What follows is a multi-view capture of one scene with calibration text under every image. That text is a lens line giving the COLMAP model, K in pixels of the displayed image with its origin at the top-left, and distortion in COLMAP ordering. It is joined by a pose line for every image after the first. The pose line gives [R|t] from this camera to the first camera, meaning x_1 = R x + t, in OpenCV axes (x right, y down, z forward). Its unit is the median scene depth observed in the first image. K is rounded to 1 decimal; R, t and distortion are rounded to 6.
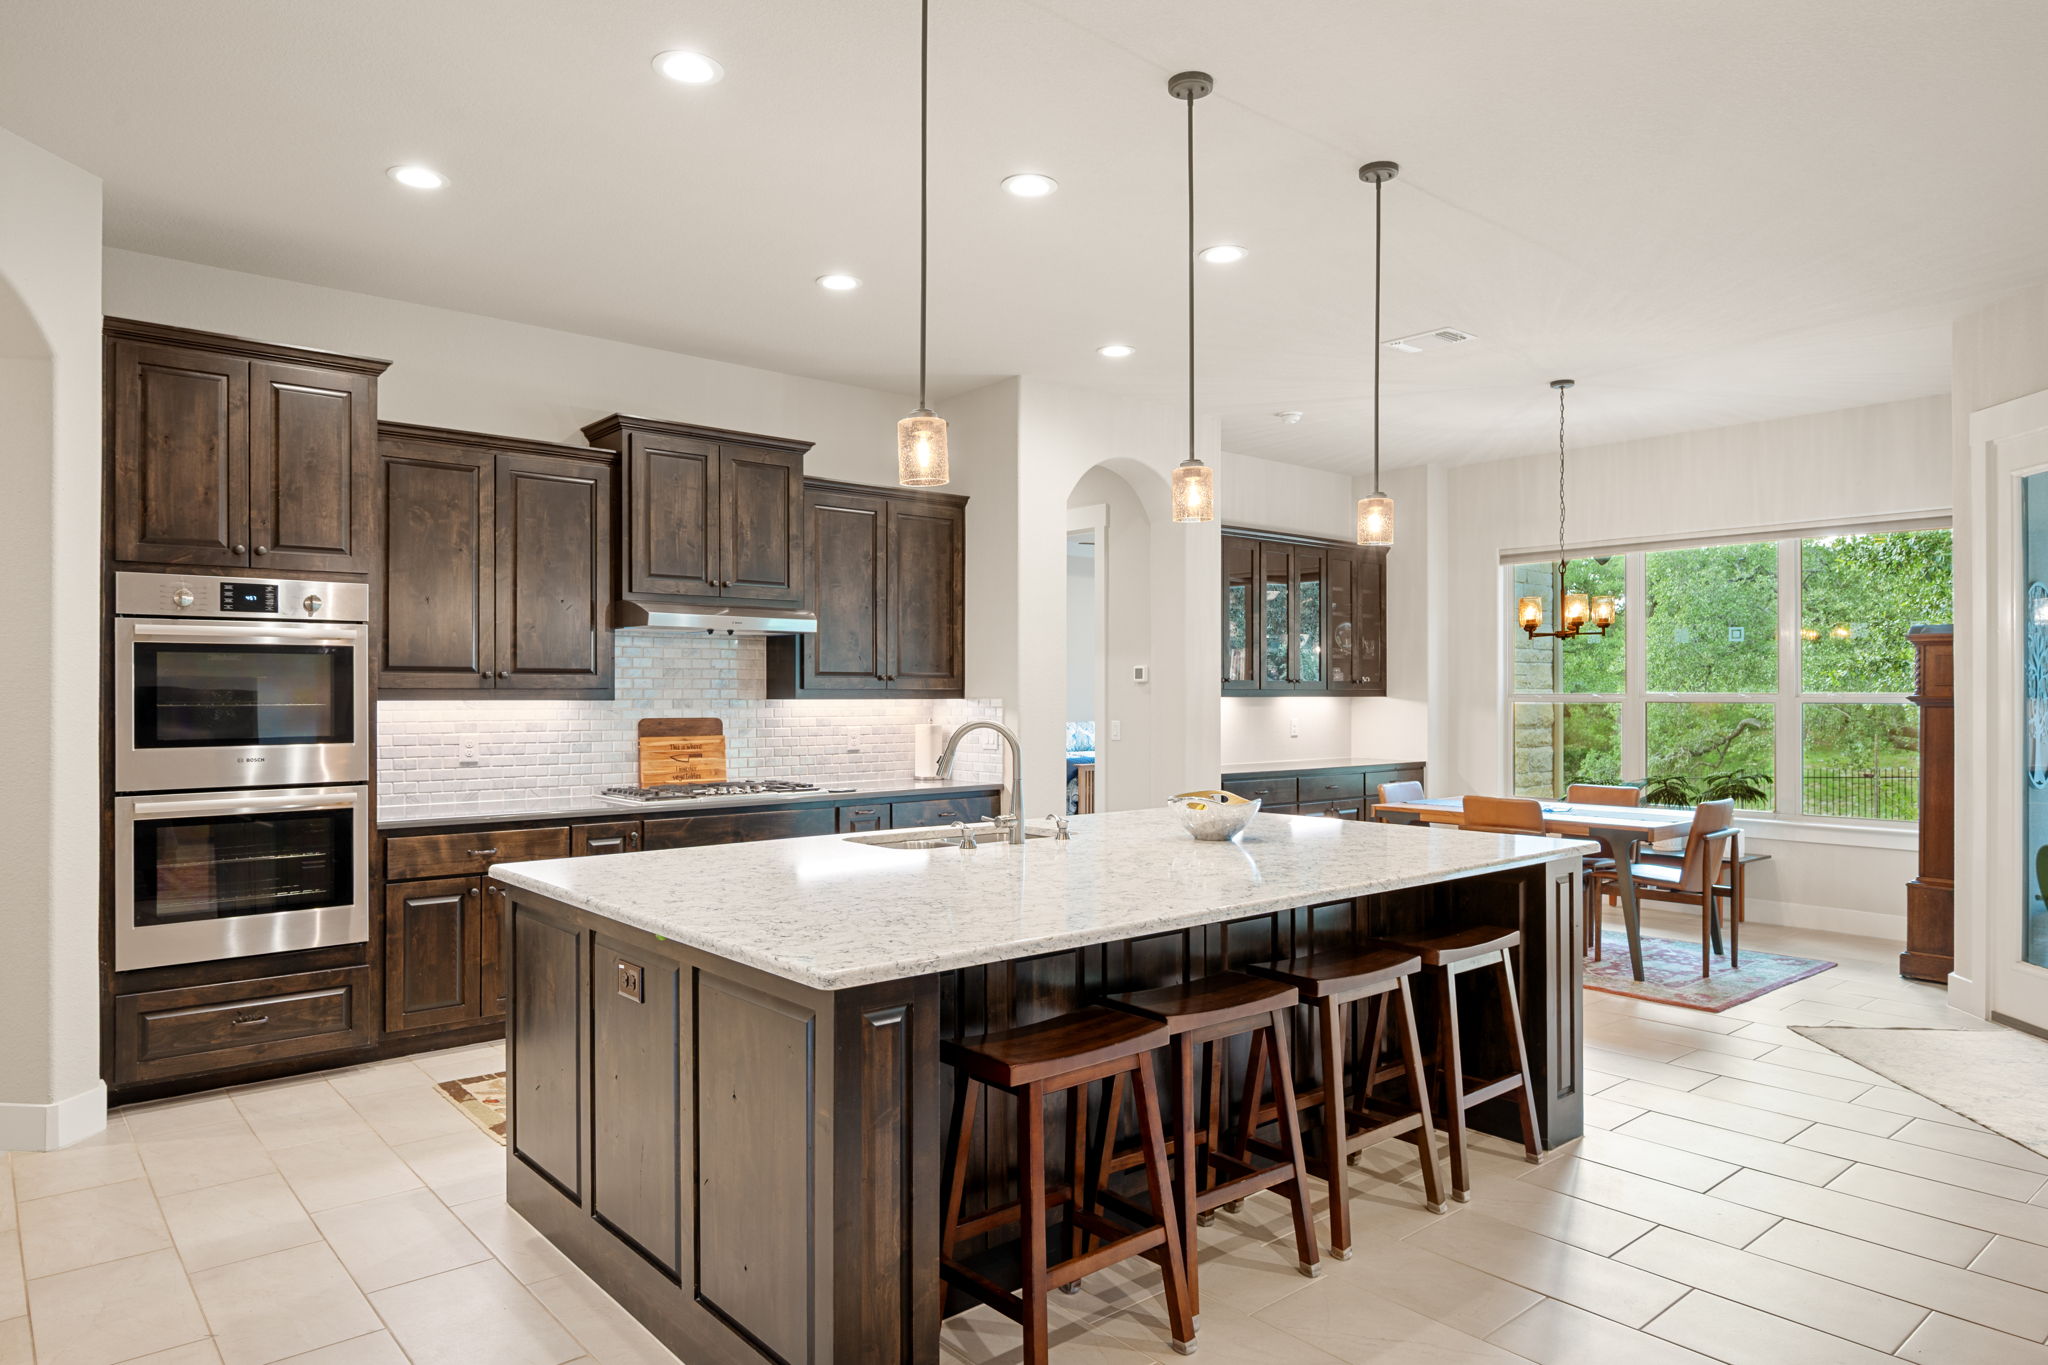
lens RADIAL K [[1260.5, 0, 1027.7], [0, 1260.5, 688.5], [0, 0, 1]] dist [0.006353, 0.000802]
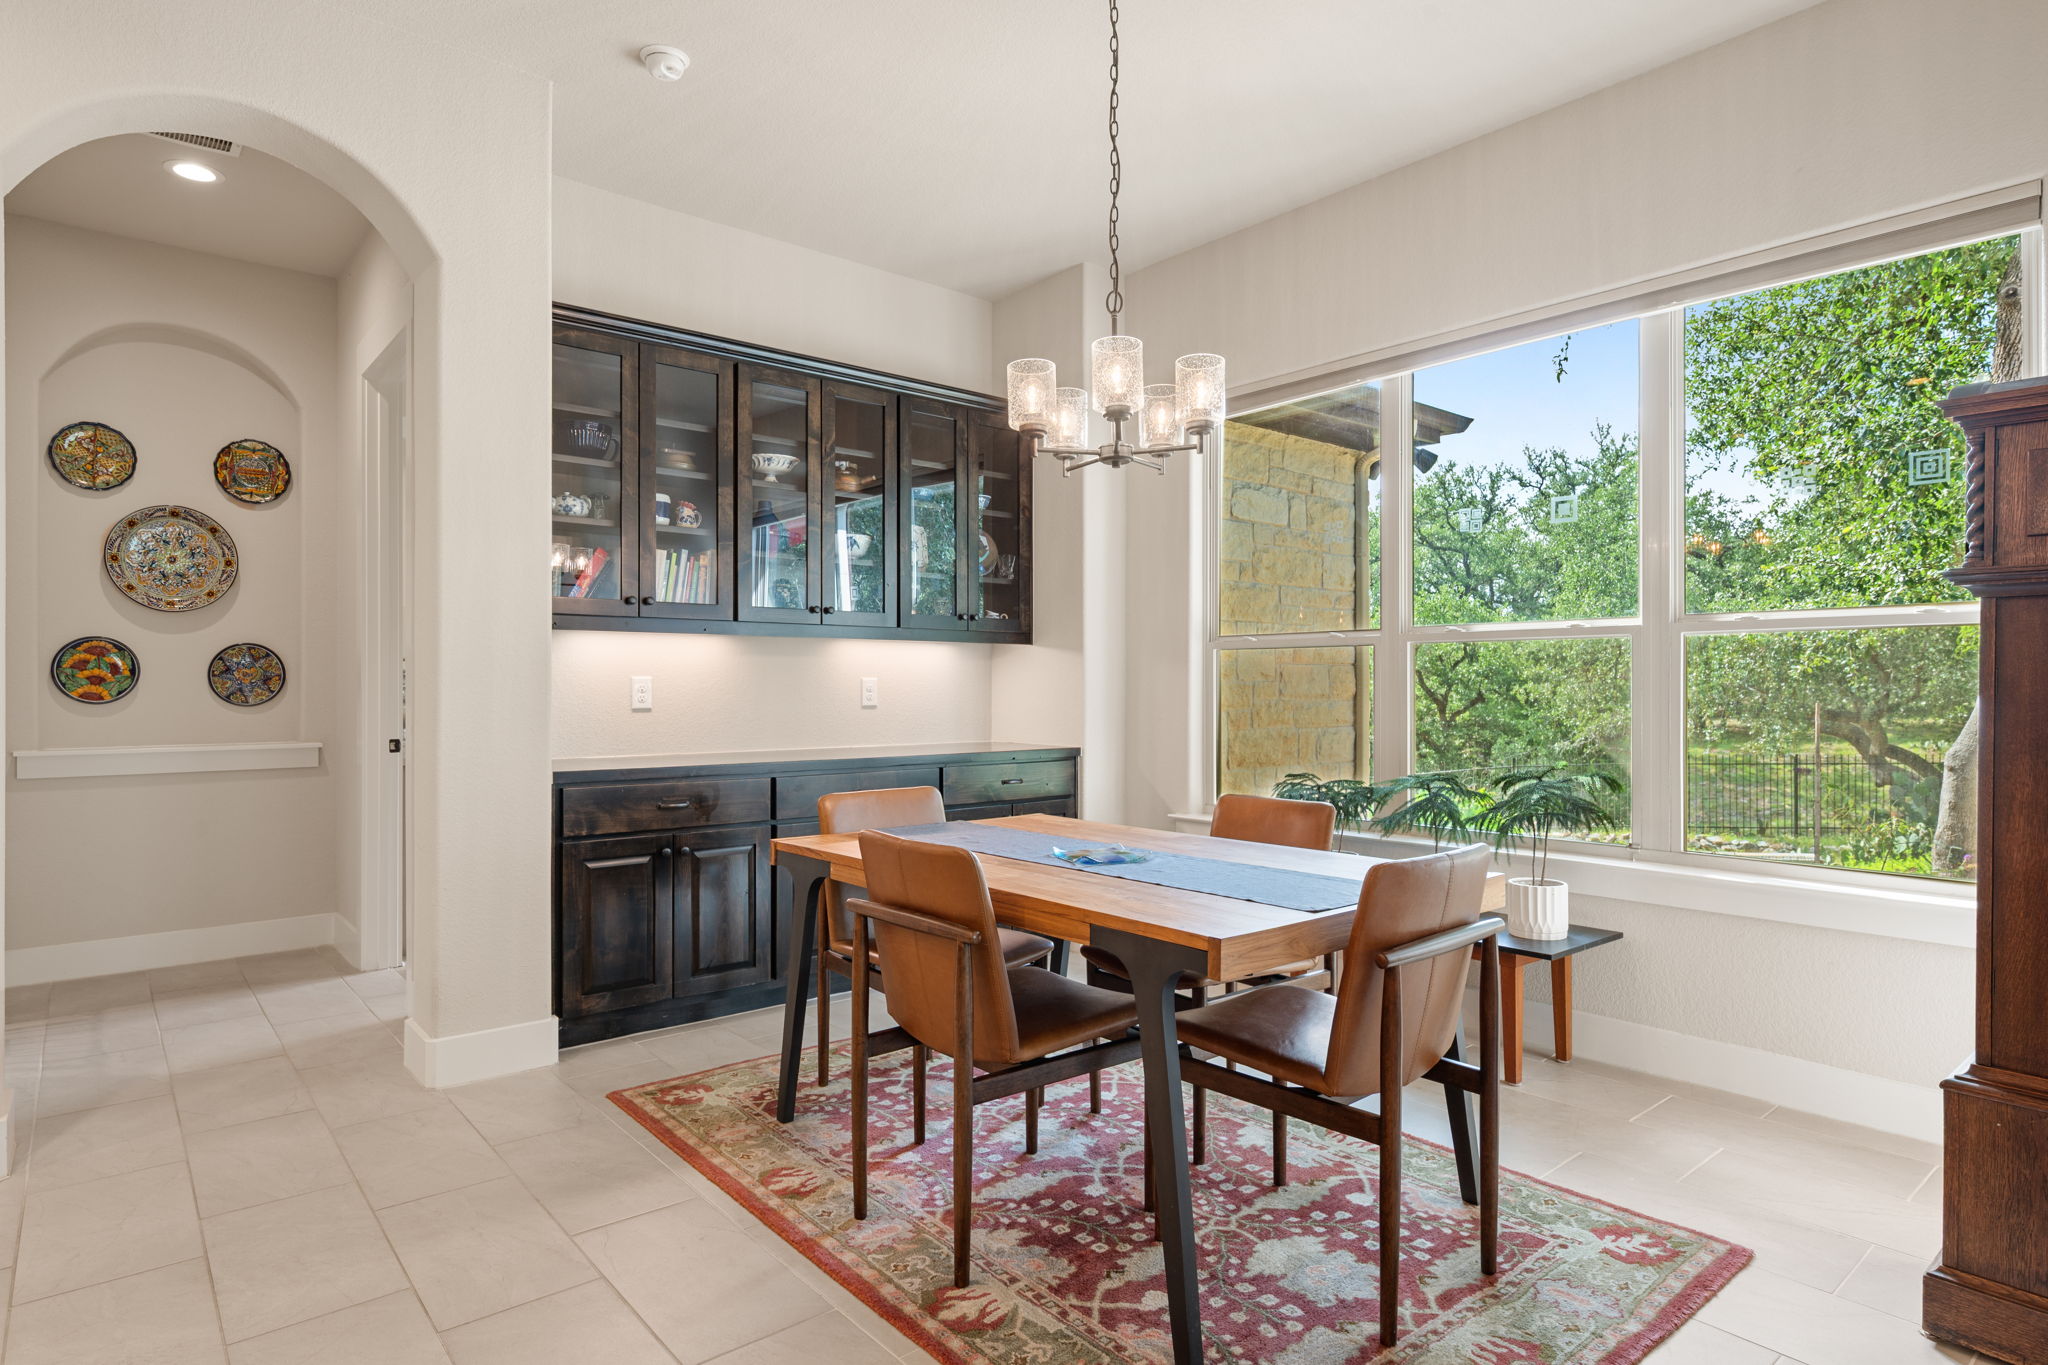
lens RADIAL K [[1114.0, 0, 1021.4], [0, 1114.0, 686.6], [0, 0, 1]] dist [-0.000809, 0.000037]
pose [[0.999918, -0.000384, -0.012782, 0.347352], [0.000430, 0.999993, 0.003625, 0.030983], [0.012781, -0.003630, 0.999912, 0.541559]]
